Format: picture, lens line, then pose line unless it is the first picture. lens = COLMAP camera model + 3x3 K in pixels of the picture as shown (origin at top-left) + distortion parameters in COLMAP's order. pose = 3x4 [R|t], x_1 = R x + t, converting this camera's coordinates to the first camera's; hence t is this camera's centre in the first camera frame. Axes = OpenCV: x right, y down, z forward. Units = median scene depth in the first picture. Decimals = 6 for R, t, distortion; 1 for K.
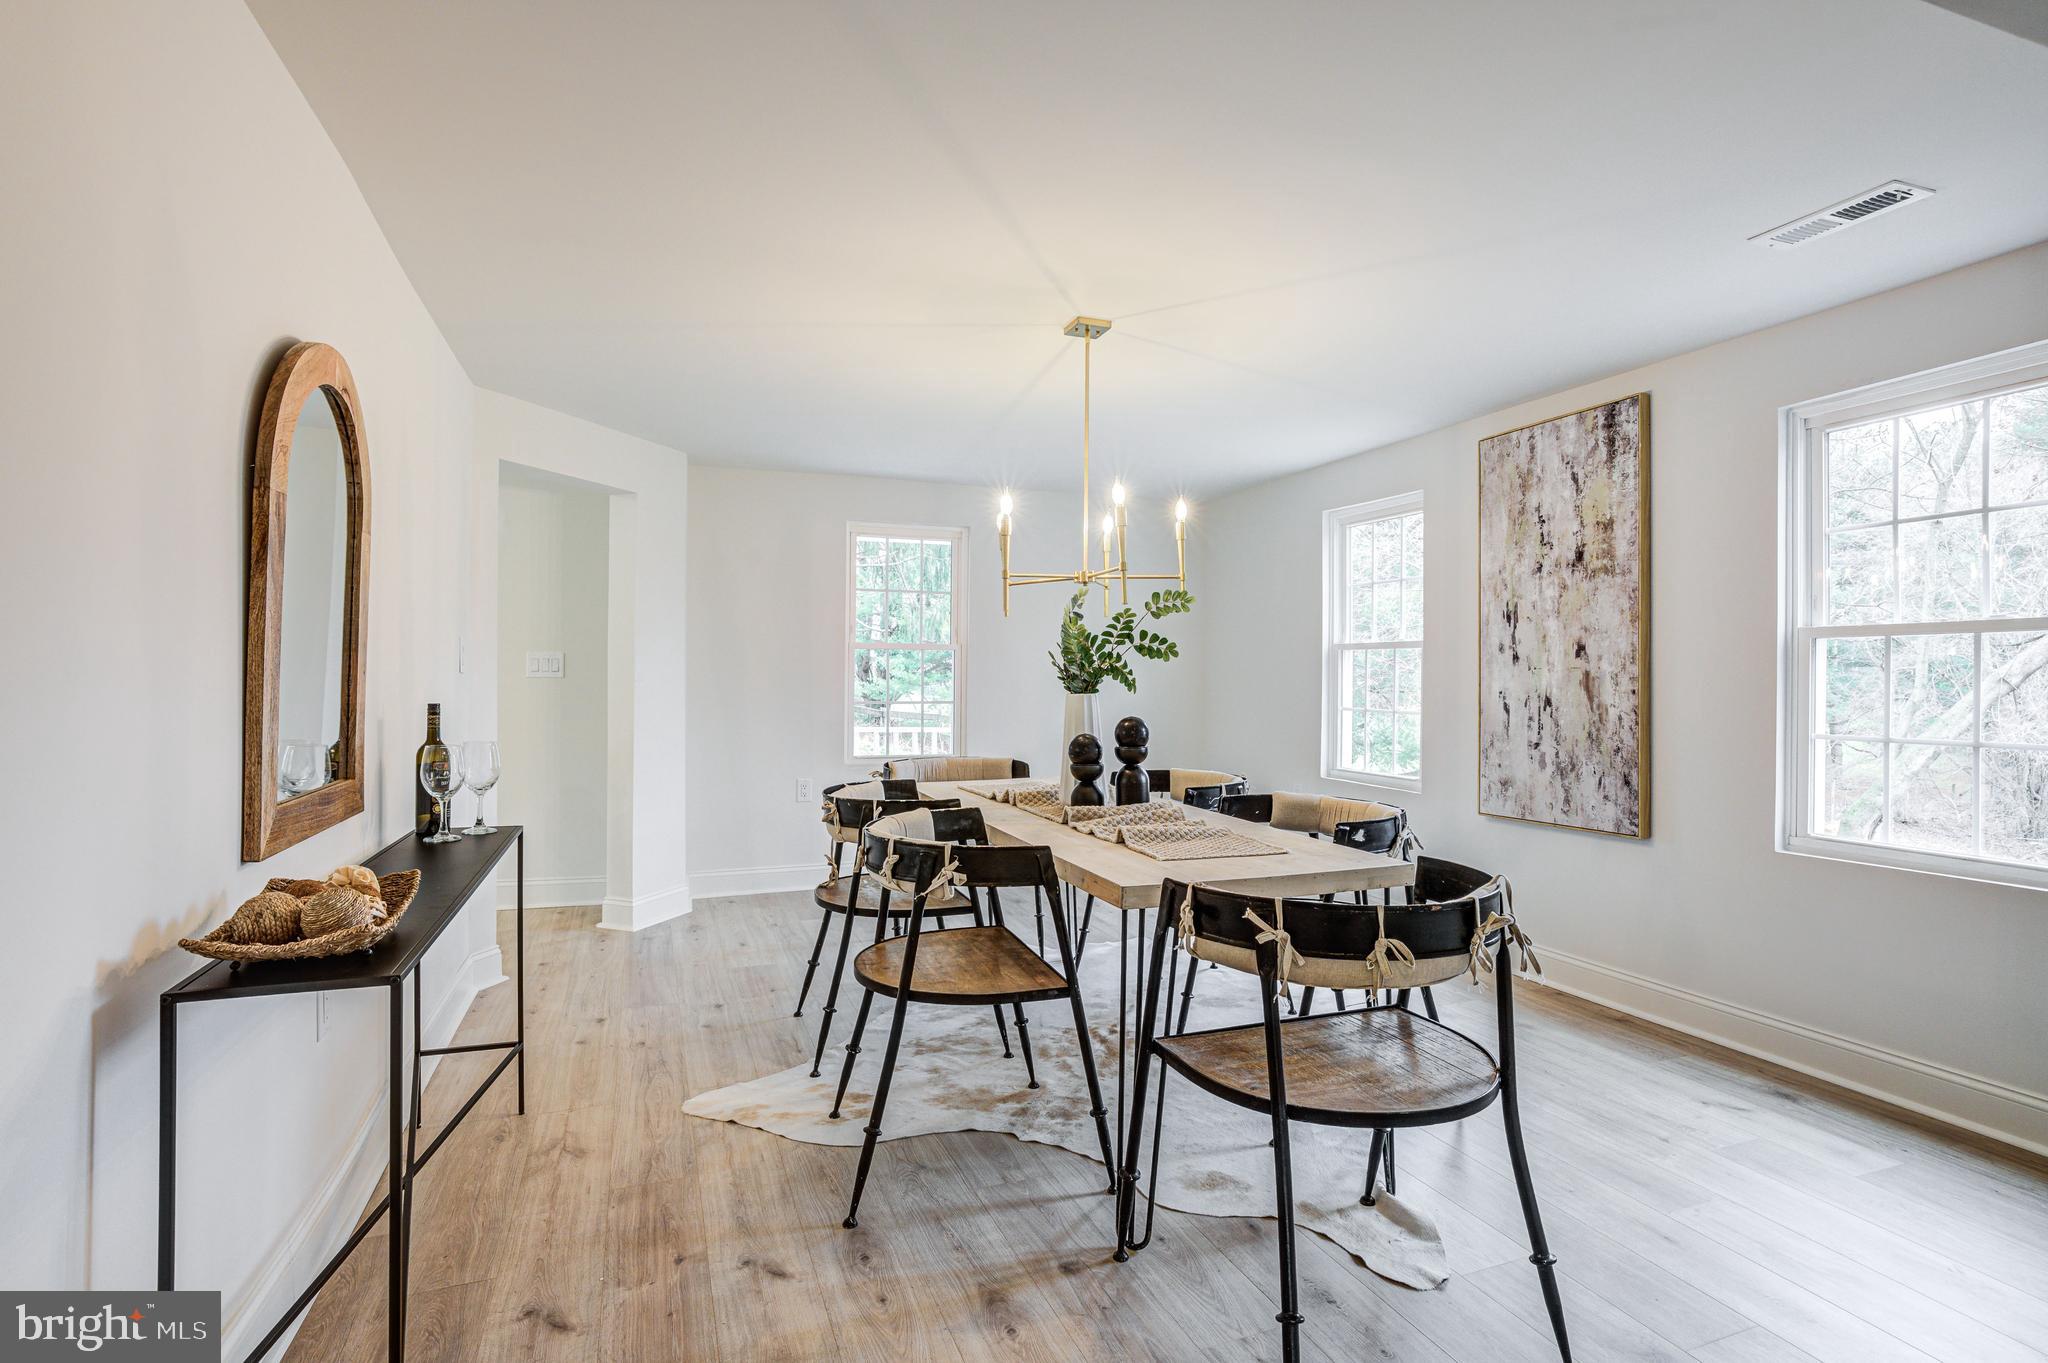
lens RADIAL K [[1009.1, 0, 1013.2], [0, 1009.1, 678.9], [0, 0, 1]] dist [-0.048743, 0.025191]
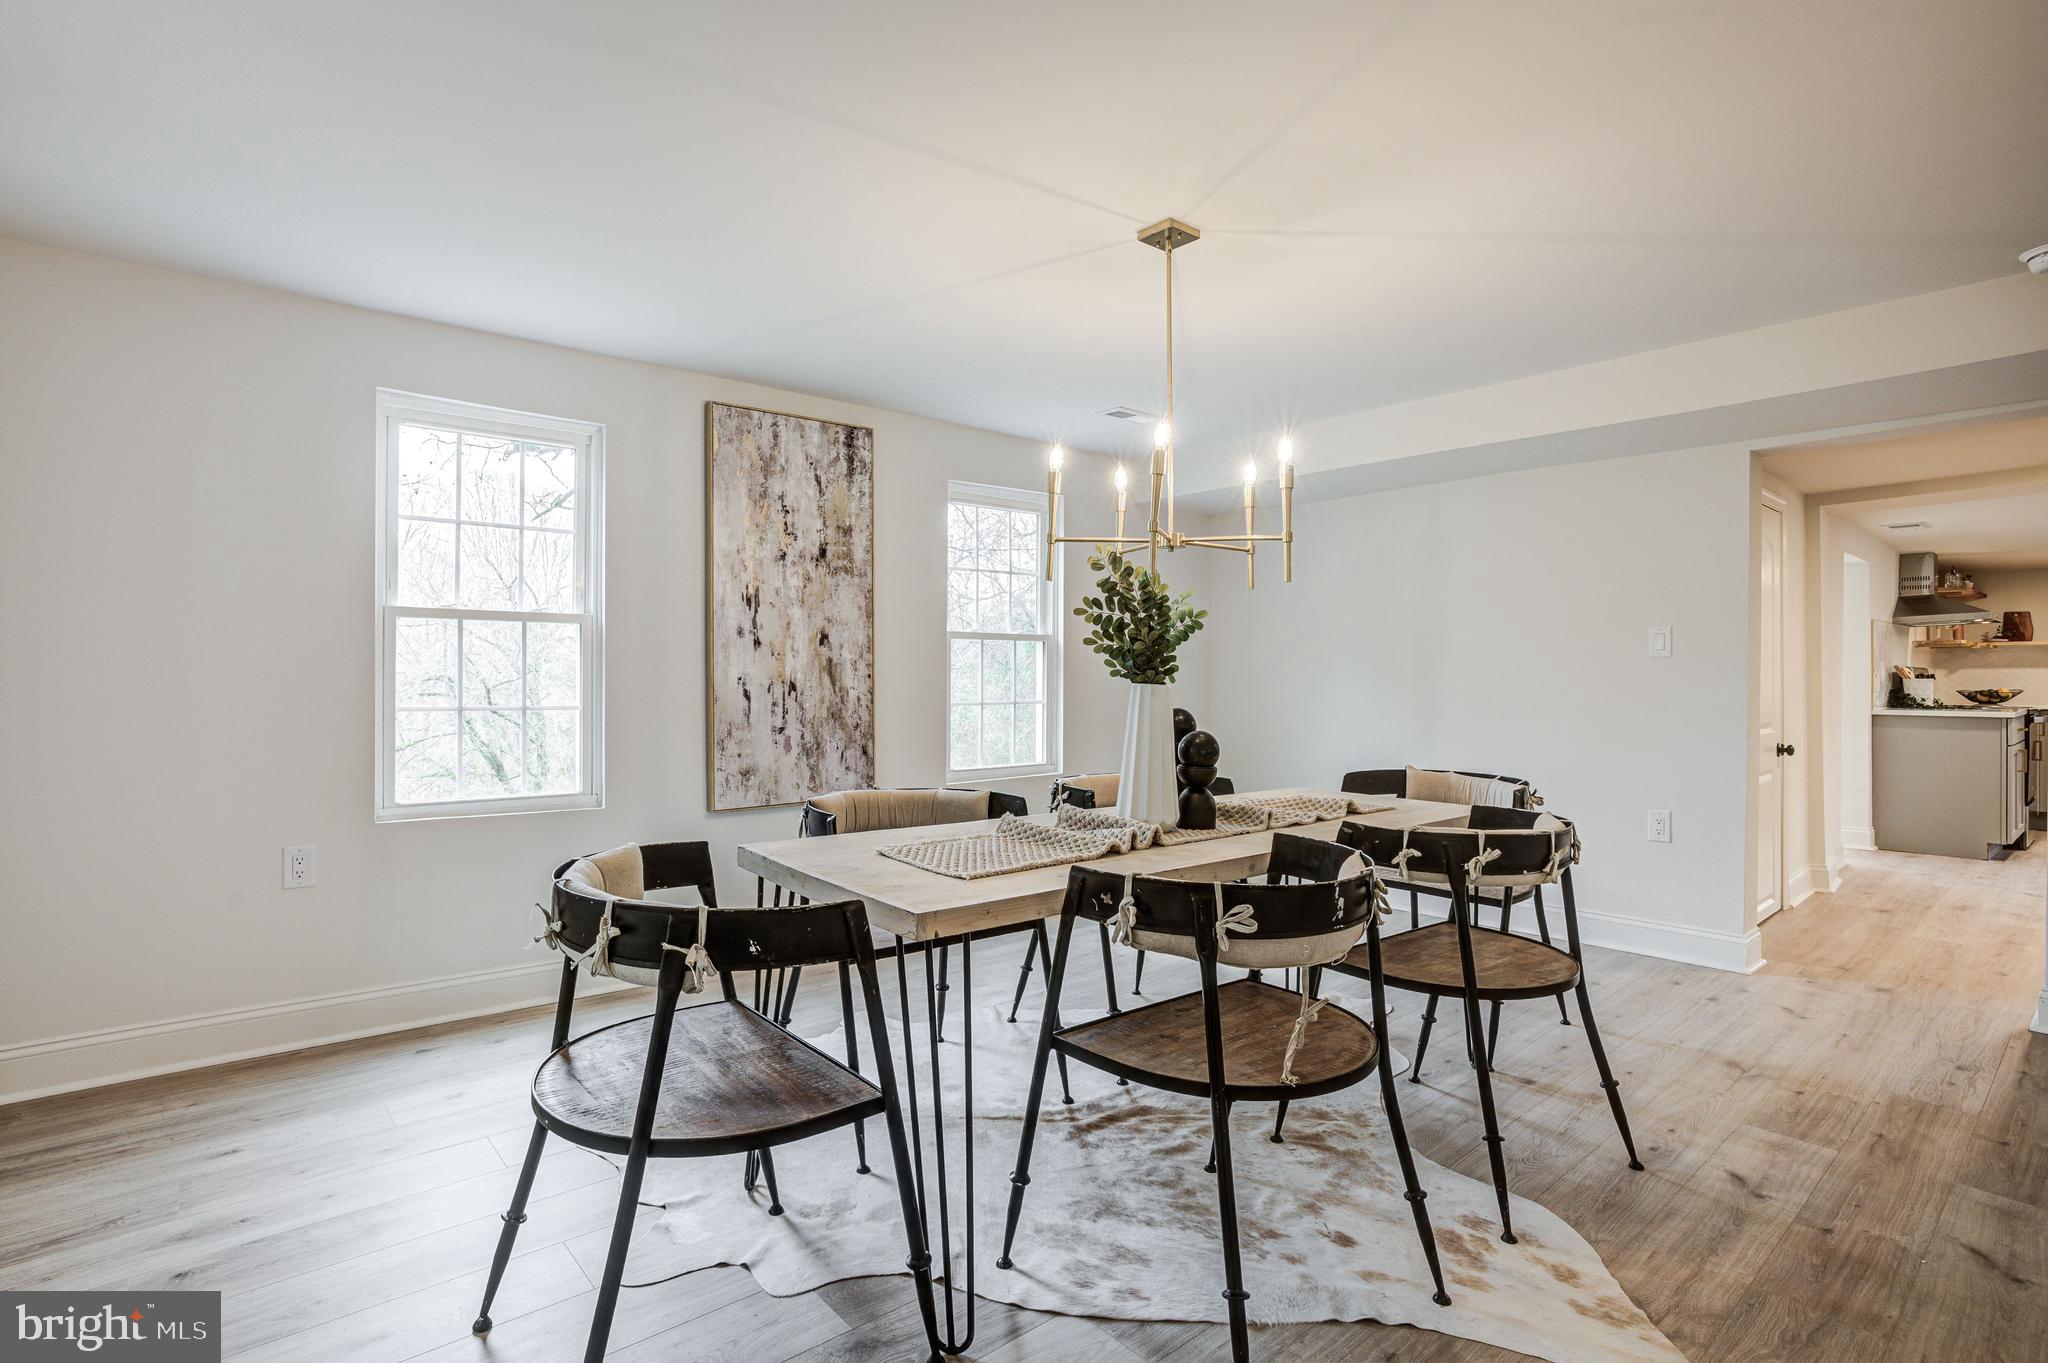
lens RADIAL K [[1009.1, 0, 1023.3], [0, 1009.1, 686.3], [0, 0, 1]] dist [-0.048743, 0.025191]
pose [[-0.356785, -0.012991, 0.934096, -0.536958], [-0.001161, 0.999909, 0.013463, 0.008302], [-0.934186, 0.003719, -0.356767, 1.167187]]
